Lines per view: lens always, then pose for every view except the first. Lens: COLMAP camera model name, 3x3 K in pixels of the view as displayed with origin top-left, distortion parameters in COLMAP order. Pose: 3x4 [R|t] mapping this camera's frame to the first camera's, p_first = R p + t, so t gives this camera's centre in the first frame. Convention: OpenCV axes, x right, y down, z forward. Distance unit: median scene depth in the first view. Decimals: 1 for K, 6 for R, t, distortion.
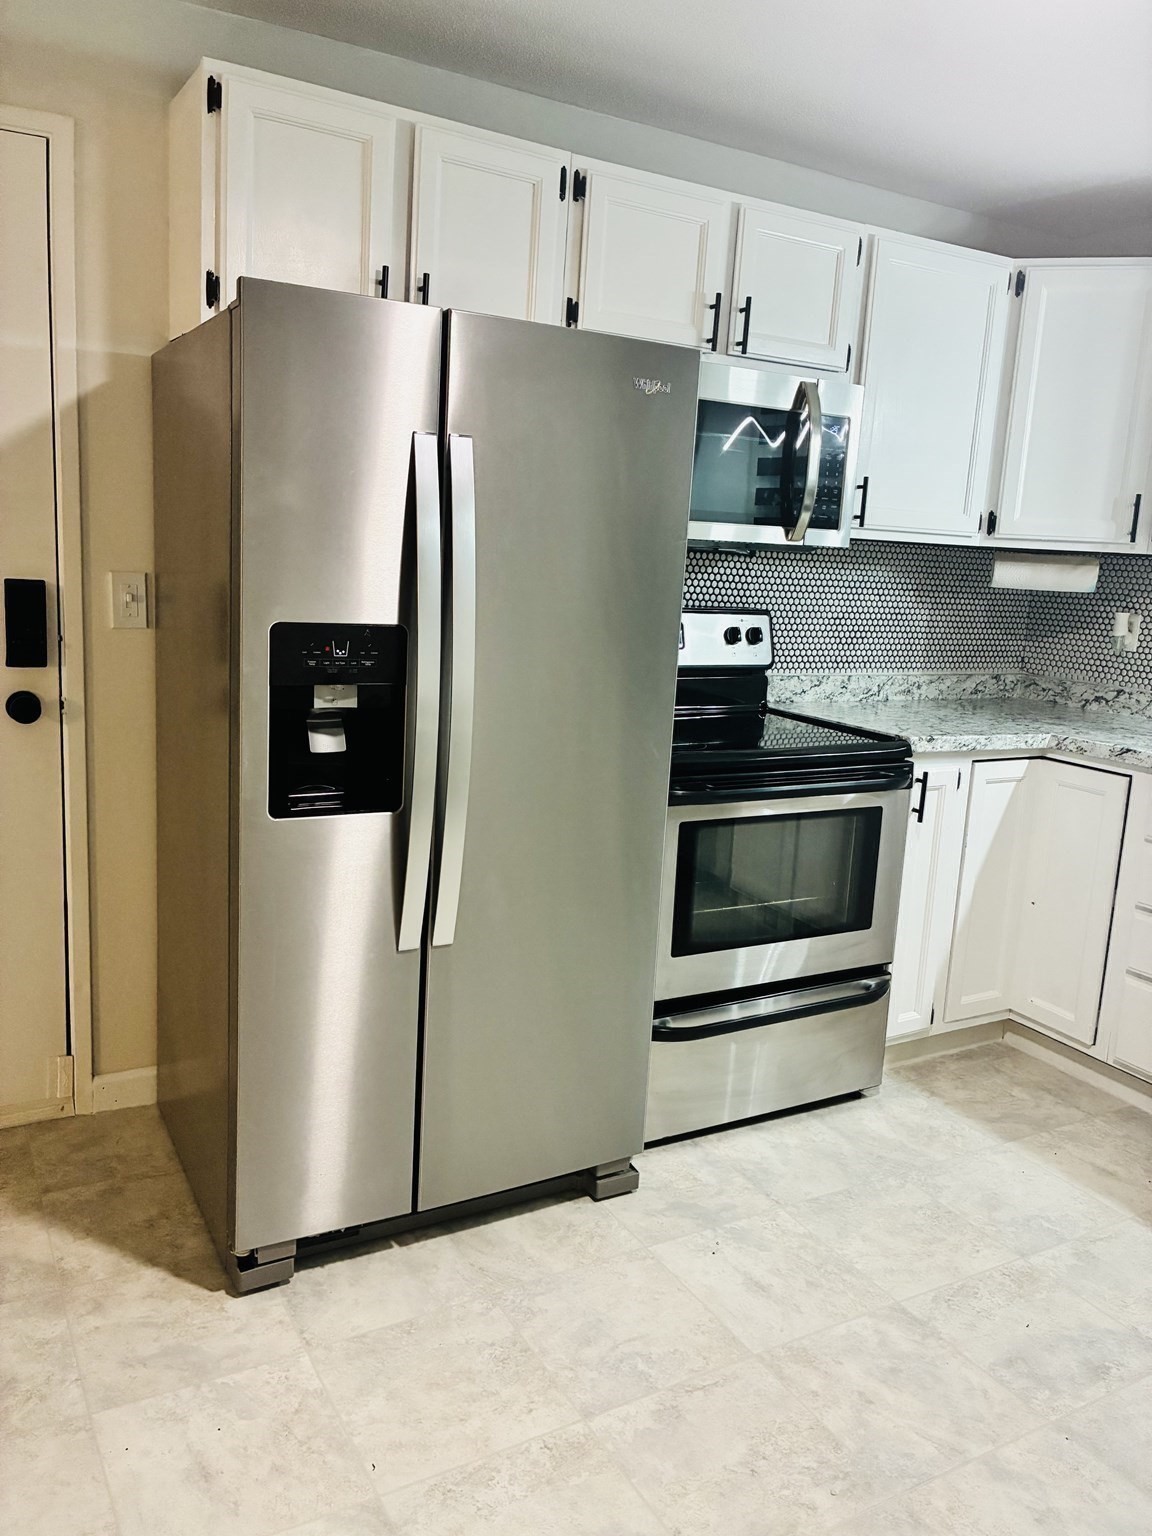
lens RADIAL K [[1163.5, 0, 572.9], [0, 1163.5, 763.4], [0, 0, 1]] dist [0.033990, -0.029692]
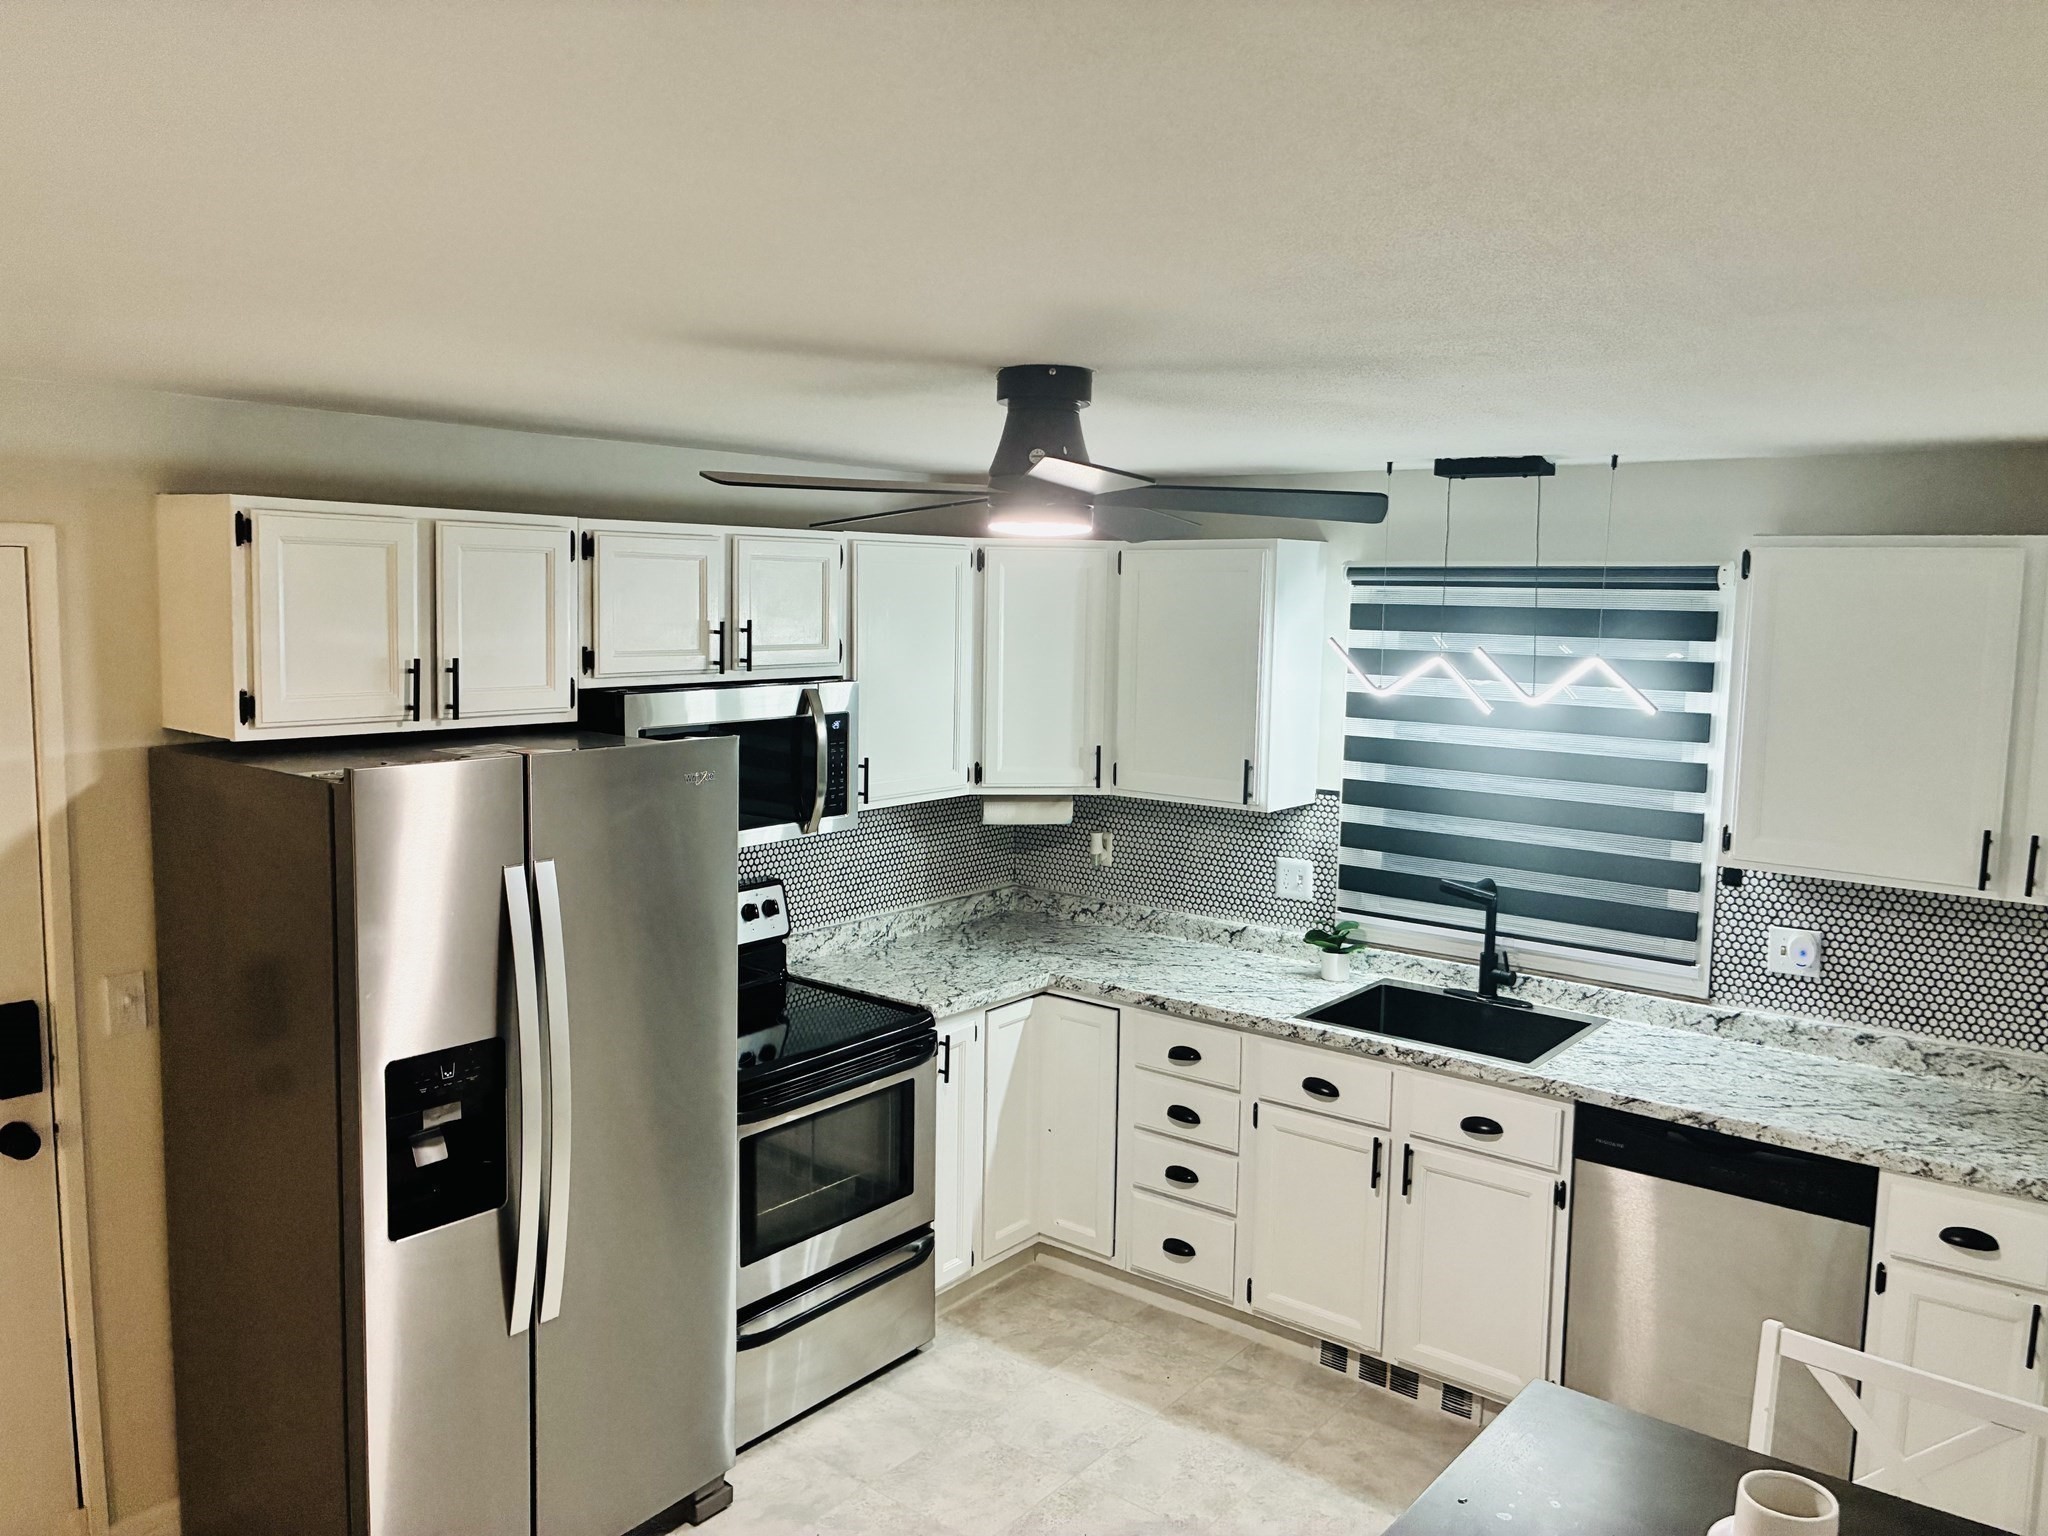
lens RADIAL K [[1551.3, 0, 1023.0], [0, 1551.3, 752.6], [0, 0, 1]] dist [0.033990, -0.029692]
pose [[0.924292, -0.077379, 0.373762, -0.149906], [0.099595, 0.994205, -0.040464, -0.188137], [-0.368465, 0.074625, 0.926642, -0.375058]]
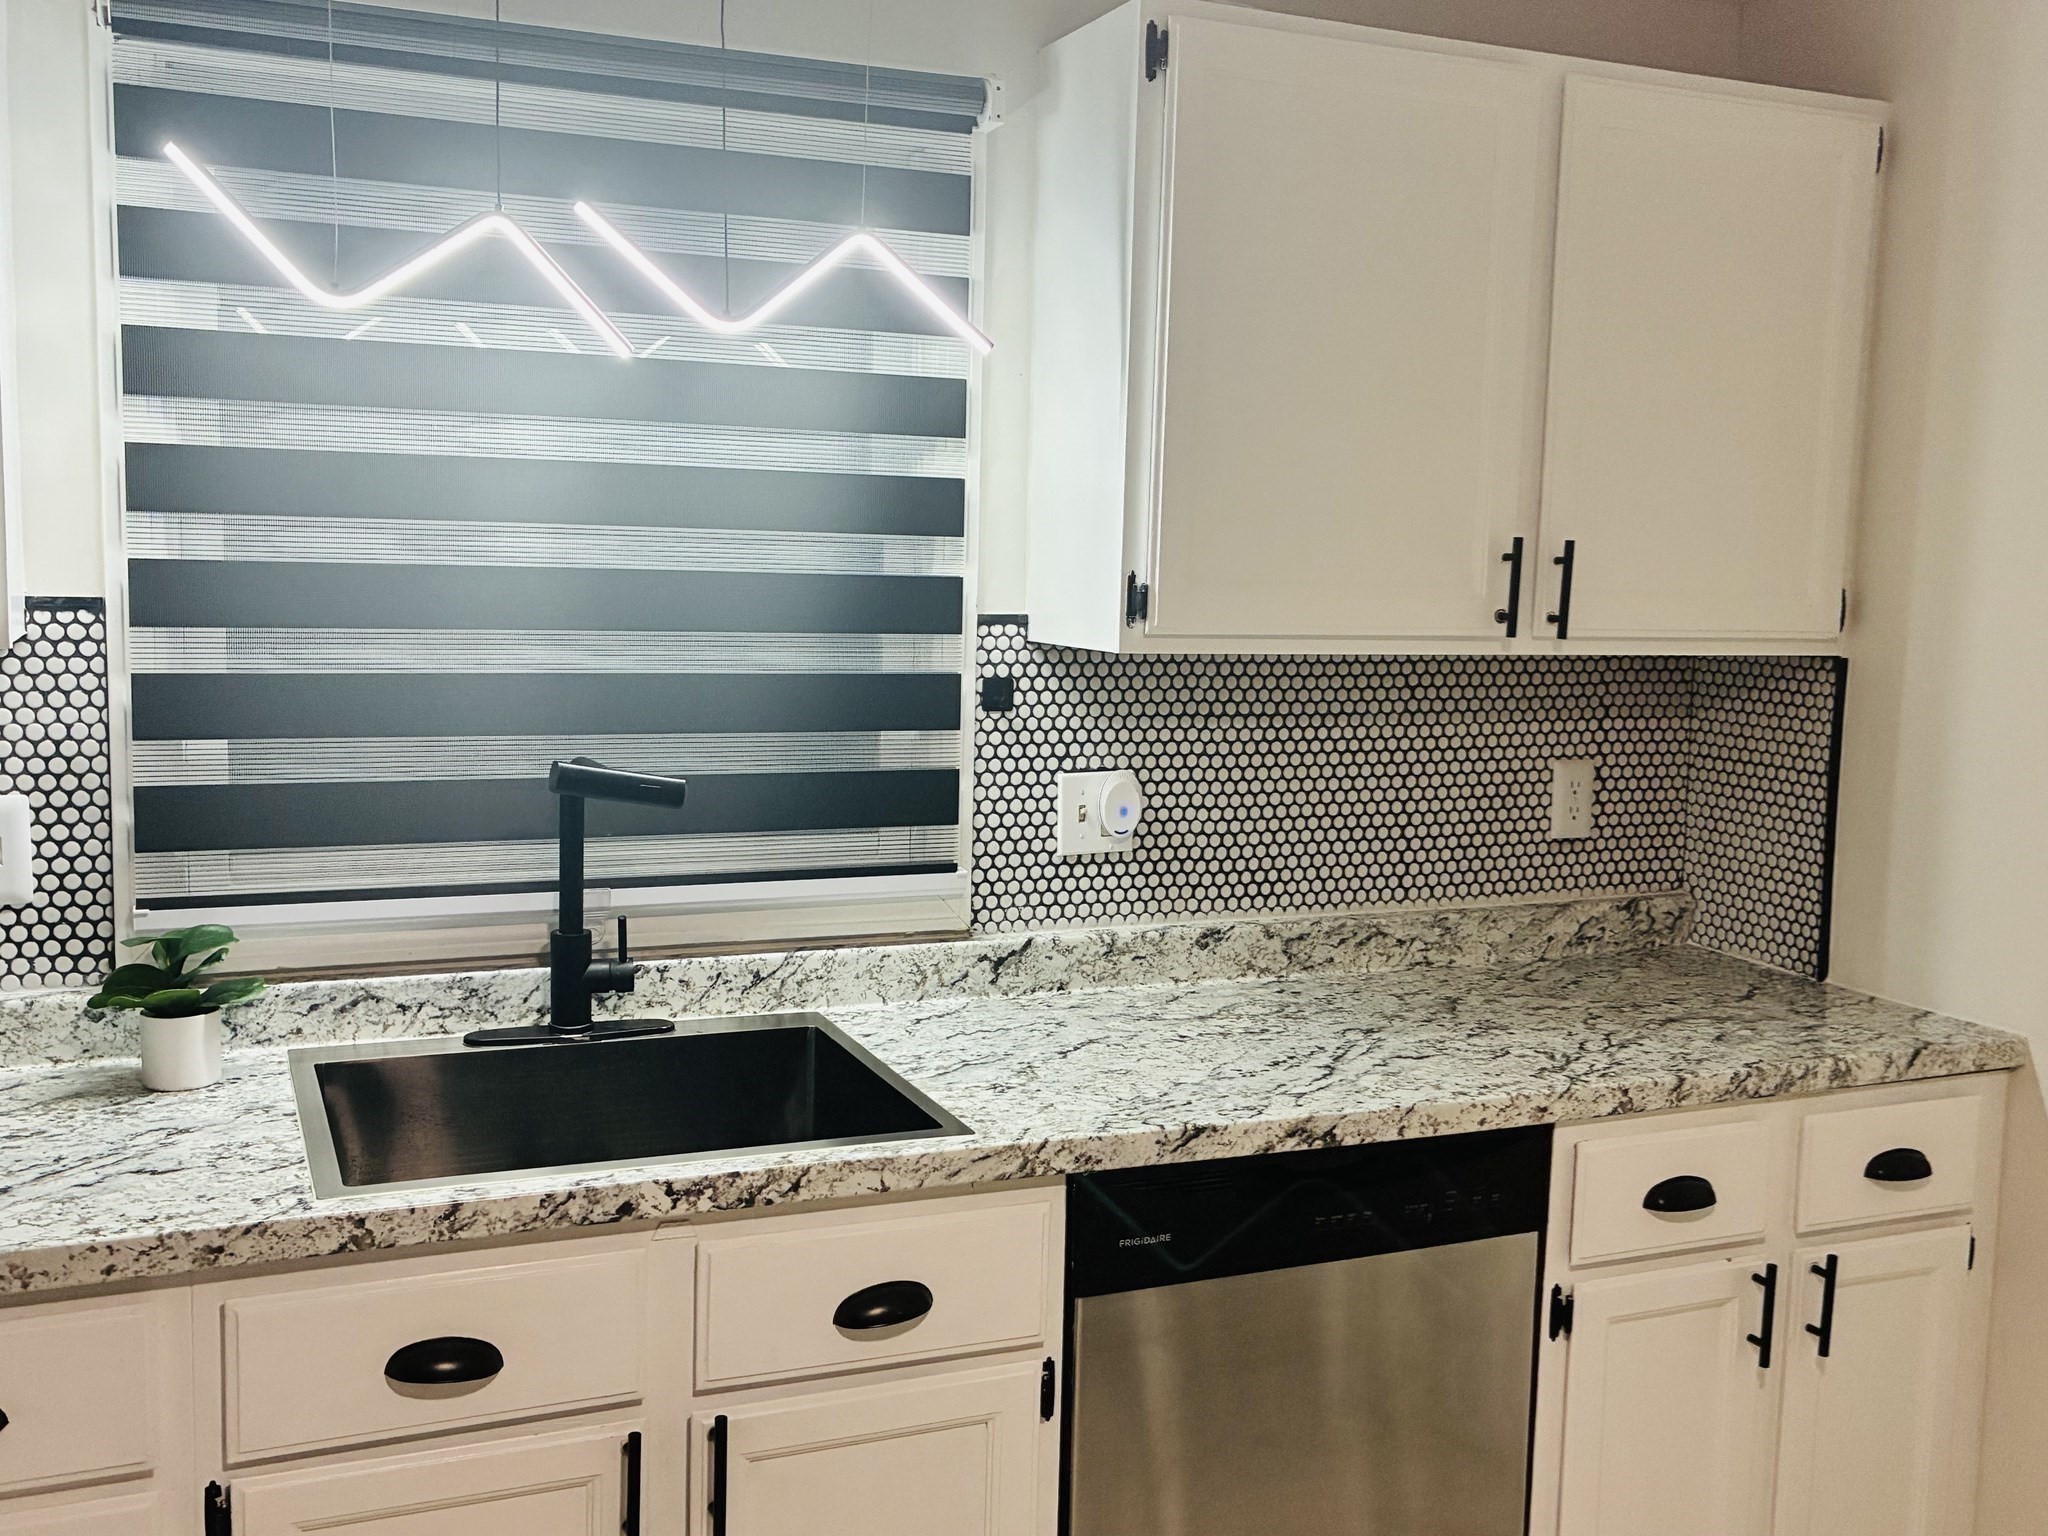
lens RADIAL K [[1968.9, 0, 1024.0], [0, 1968.9, 768.0], [0, 0, 1]] dist [0.036686, -0.001654]
pose [[0.114533, -0.162794, 0.979990, 0.030651], [0.159640, 0.976677, 0.143586, -0.168439], [-0.980509, 0.140000, 0.137850, 0.613048]]
